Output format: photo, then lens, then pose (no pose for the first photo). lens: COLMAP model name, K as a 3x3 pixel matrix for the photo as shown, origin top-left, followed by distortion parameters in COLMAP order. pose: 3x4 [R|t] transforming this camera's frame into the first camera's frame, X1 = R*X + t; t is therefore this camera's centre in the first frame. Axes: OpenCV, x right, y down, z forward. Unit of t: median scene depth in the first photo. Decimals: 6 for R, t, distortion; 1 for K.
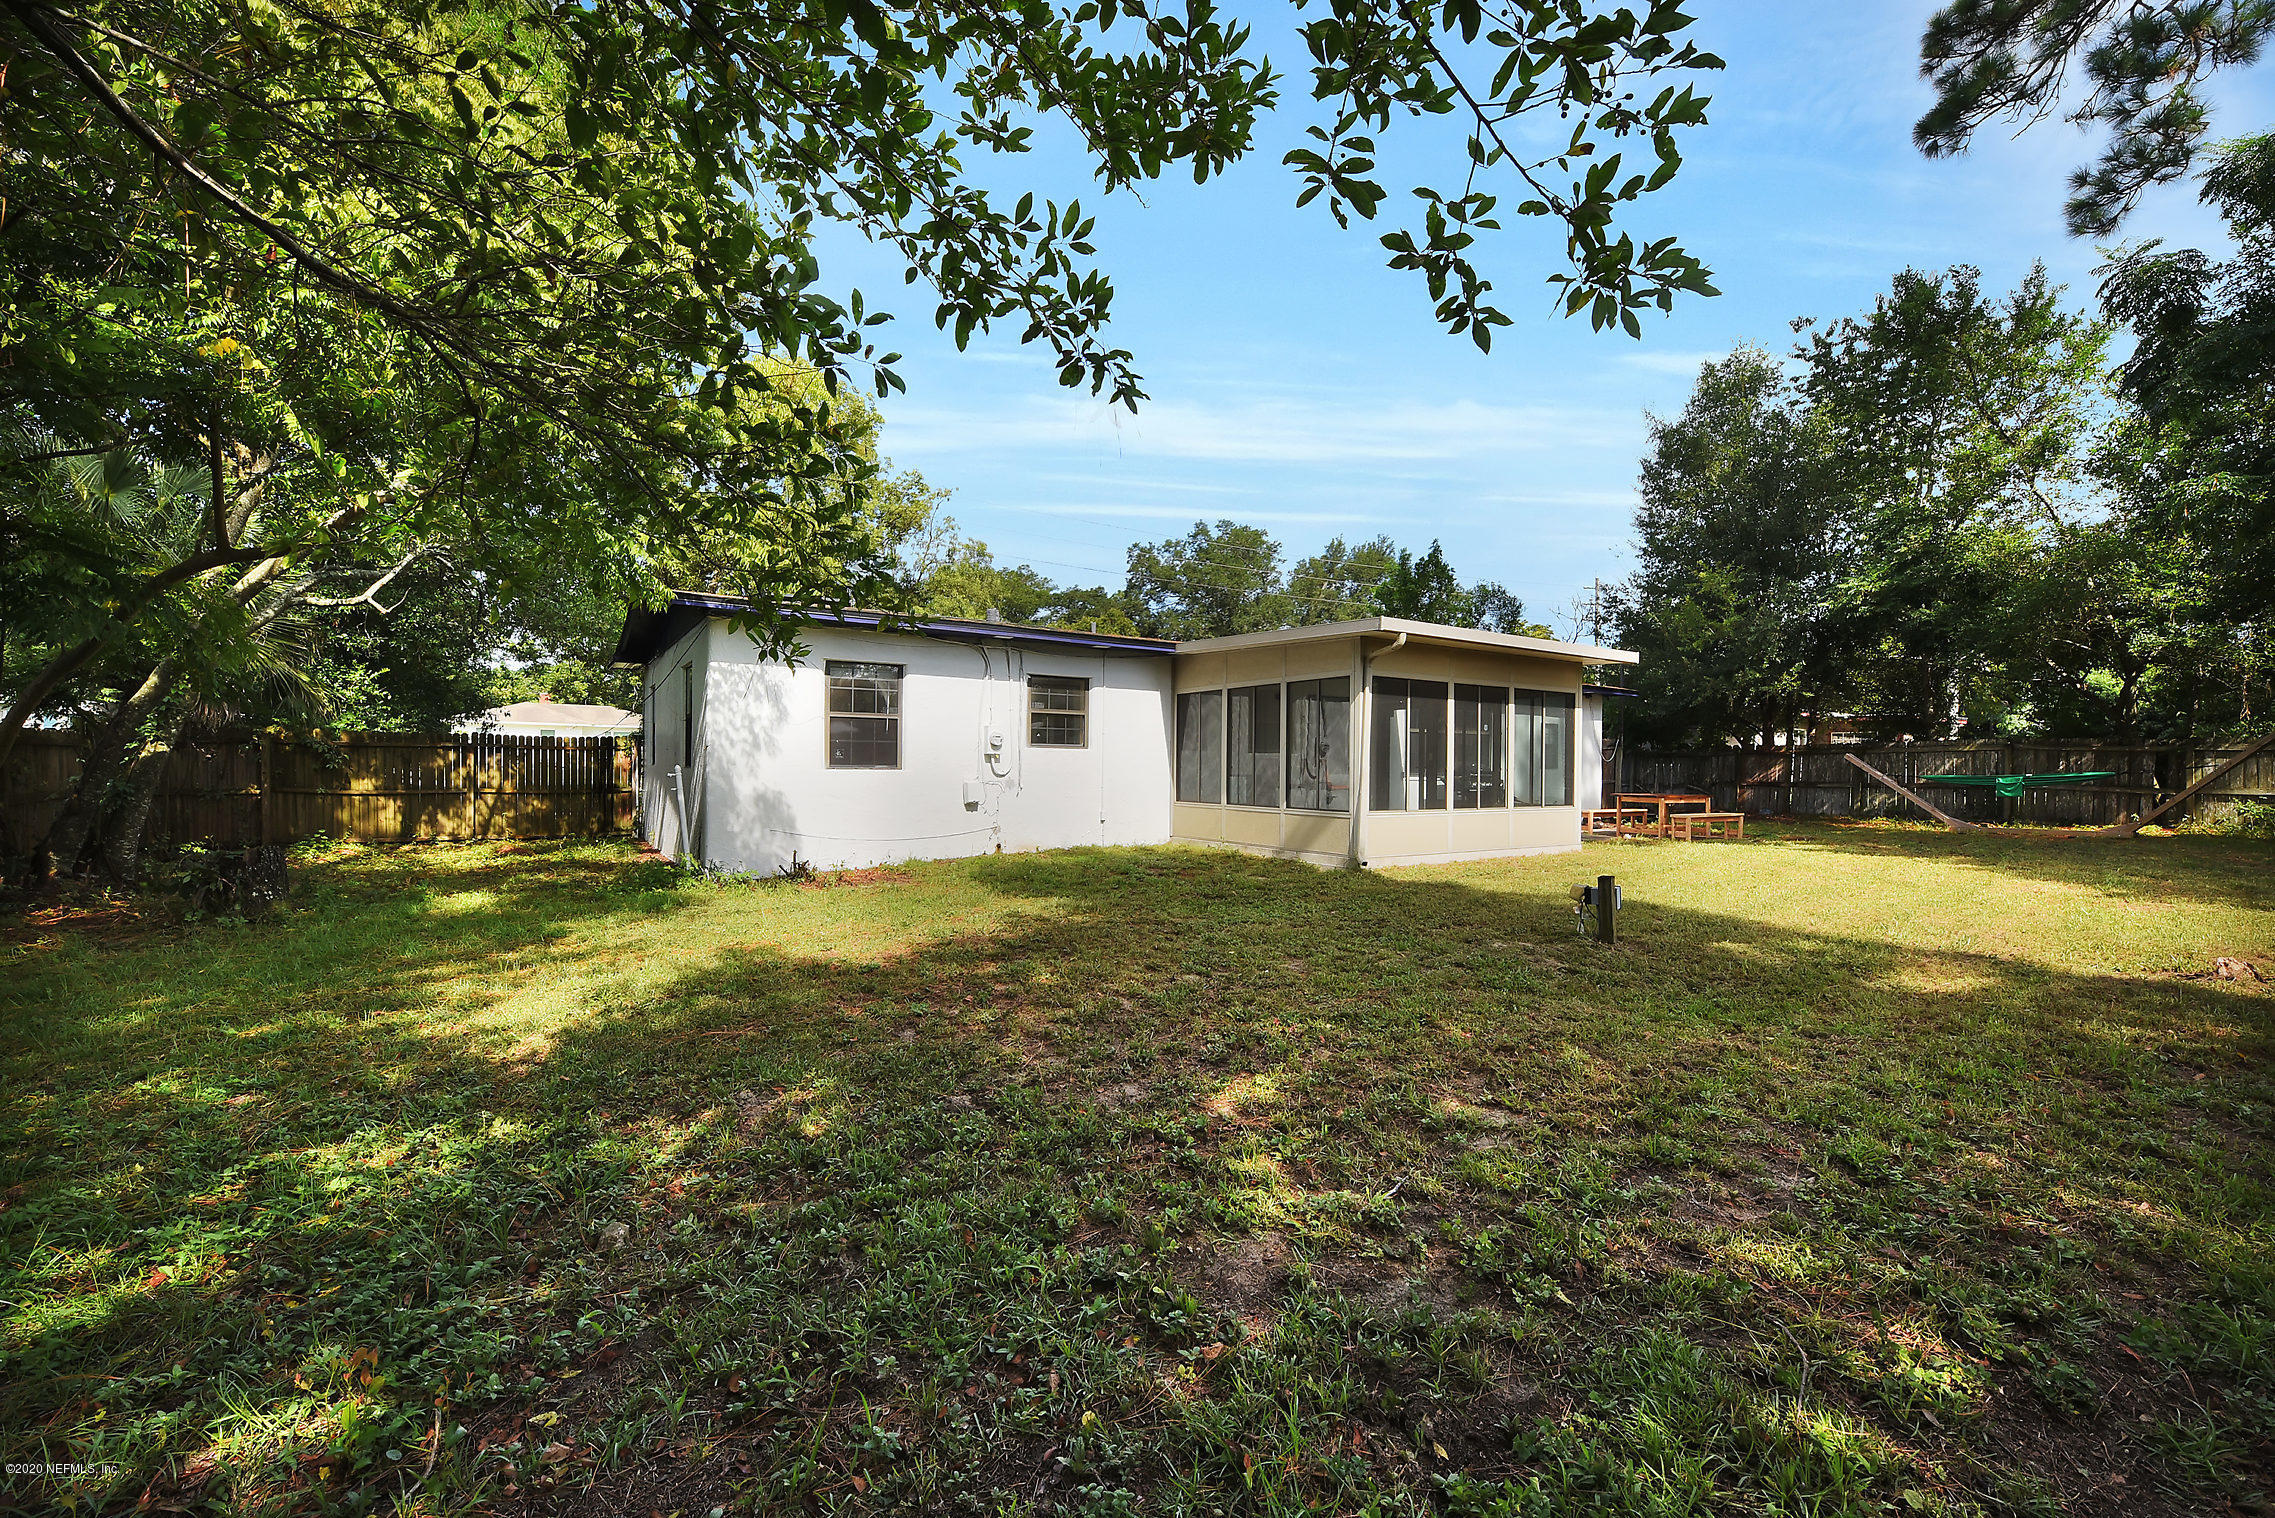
lens RADIAL K [[906.1, 0, 1138.6], [0, 906.1, 762.5], [0, 0, 1]] dist [-0.000048, -0.000001]
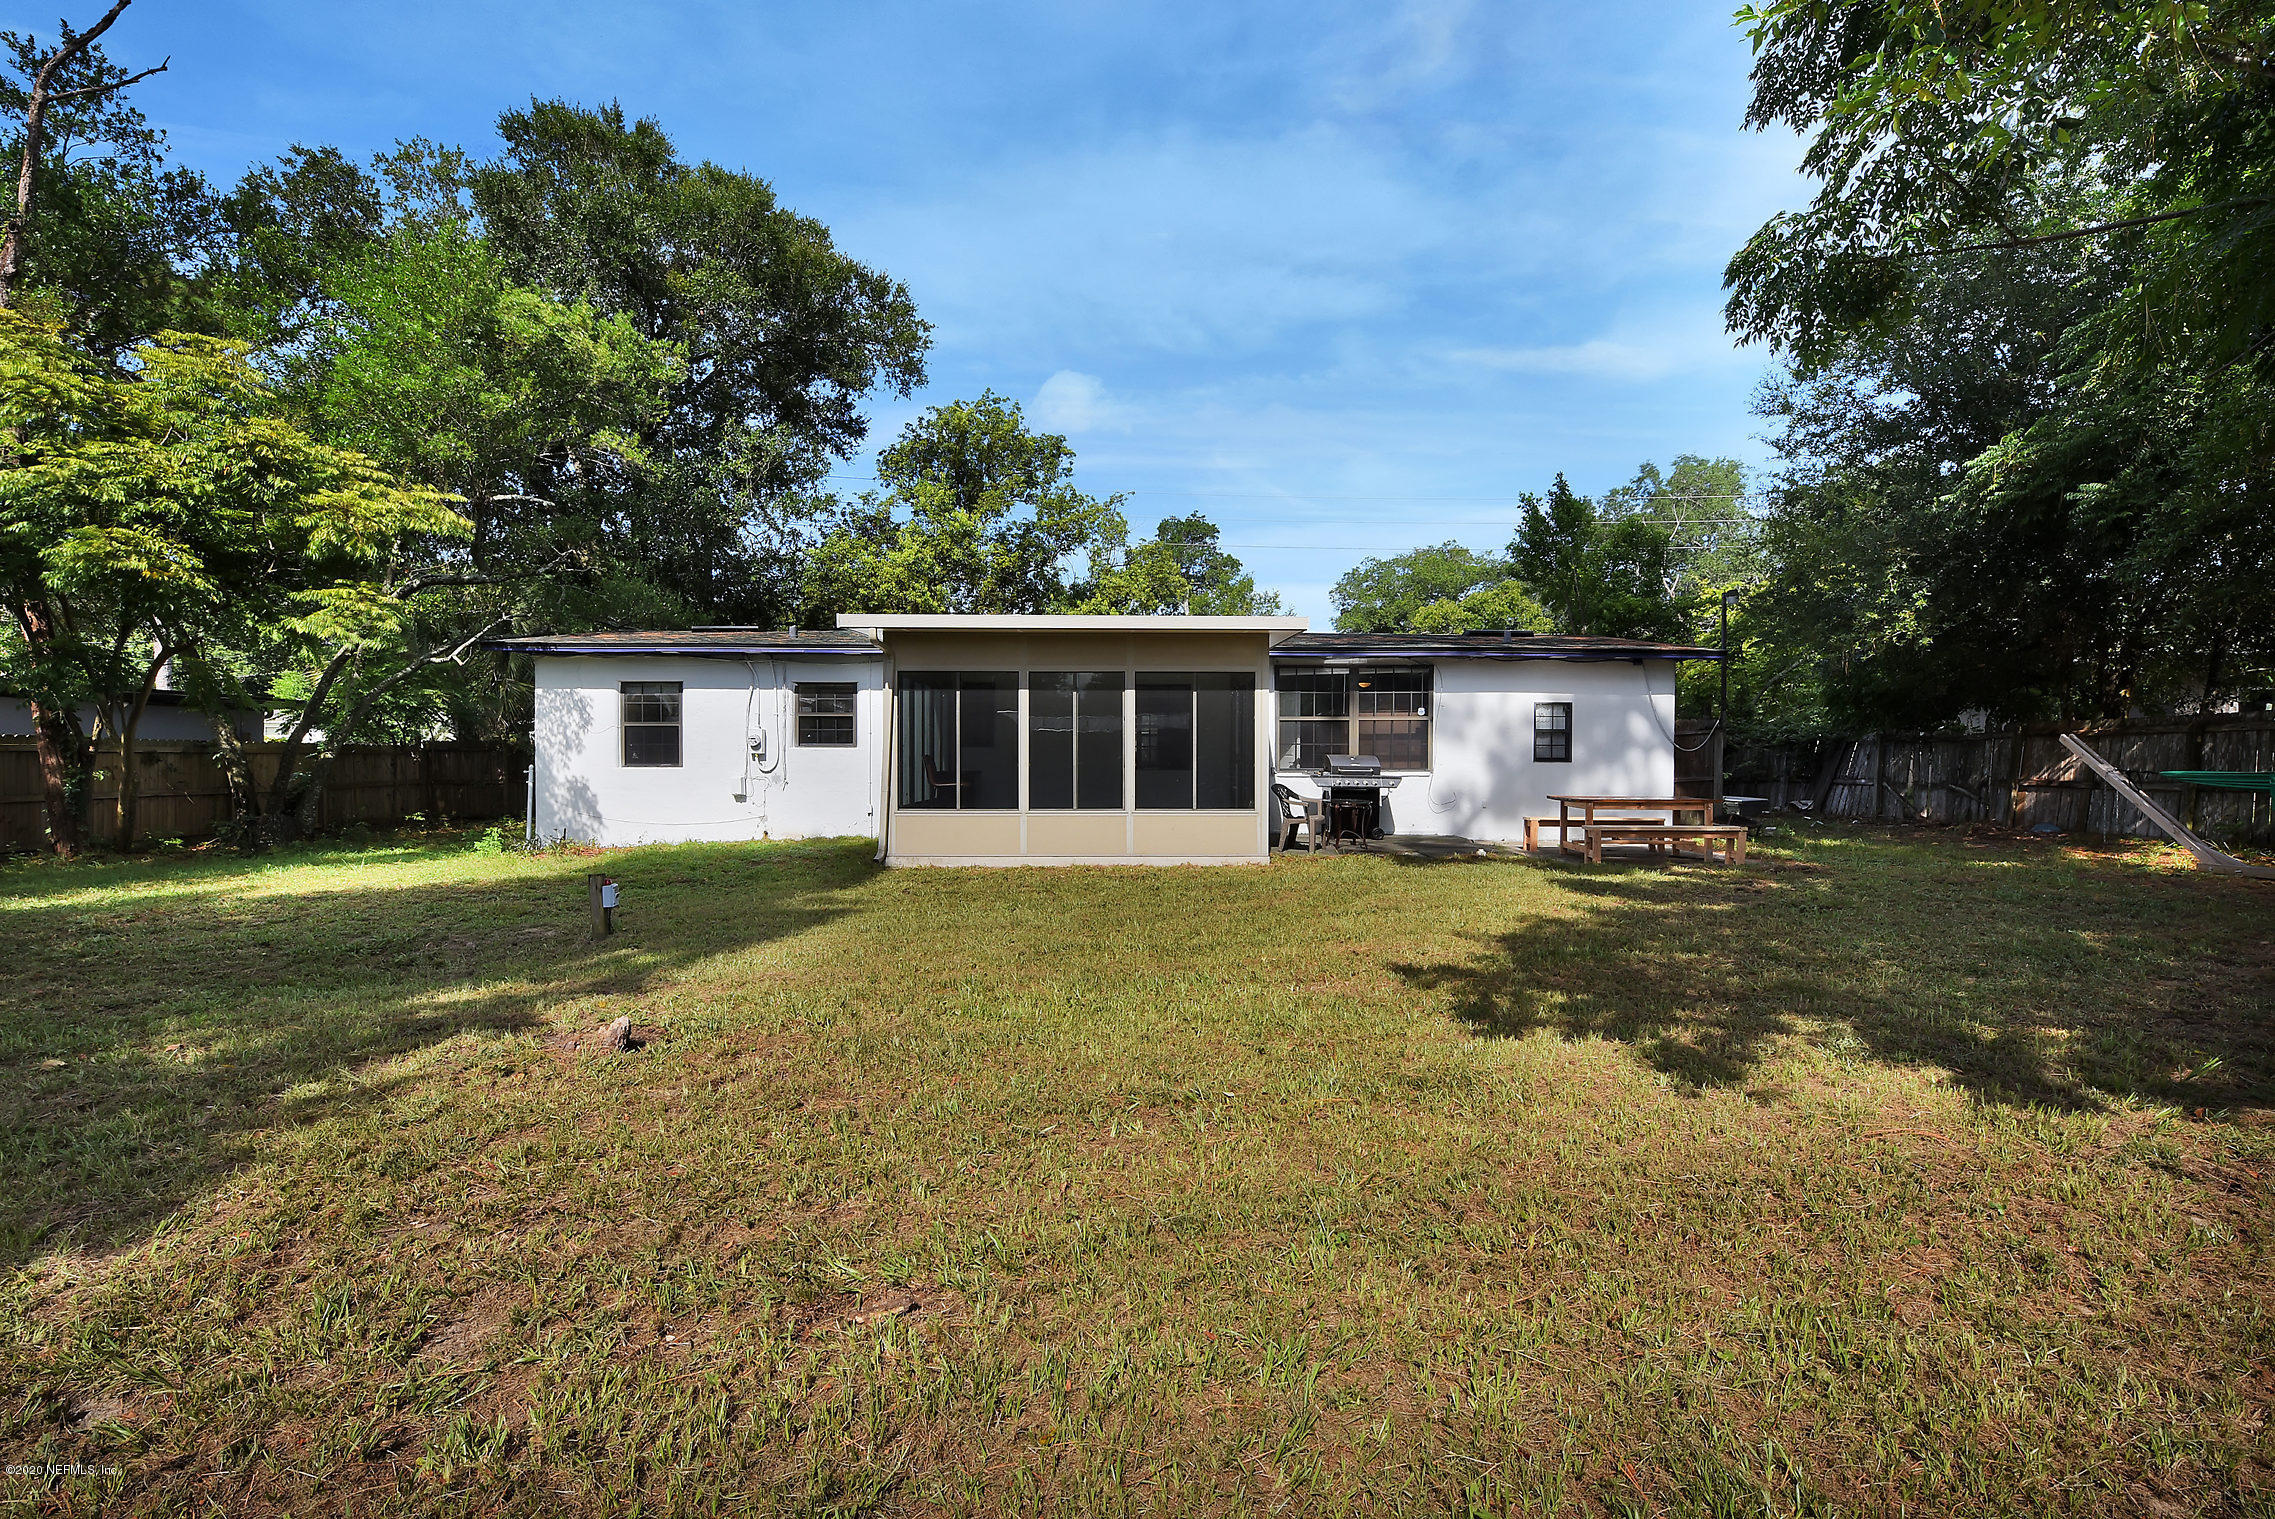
lens RADIAL K [[948.9, 0, 1138.8], [0, 948.9, 757.2], [0, 0, 1]] dist [-0.000857, -0.000029]
pose [[0.855755, -0.008454, -0.517313, 0.893626], [0.007673, 0.999964, -0.003648, 0.004156], [0.517325, -0.000847, 0.855789, 0.210832]]
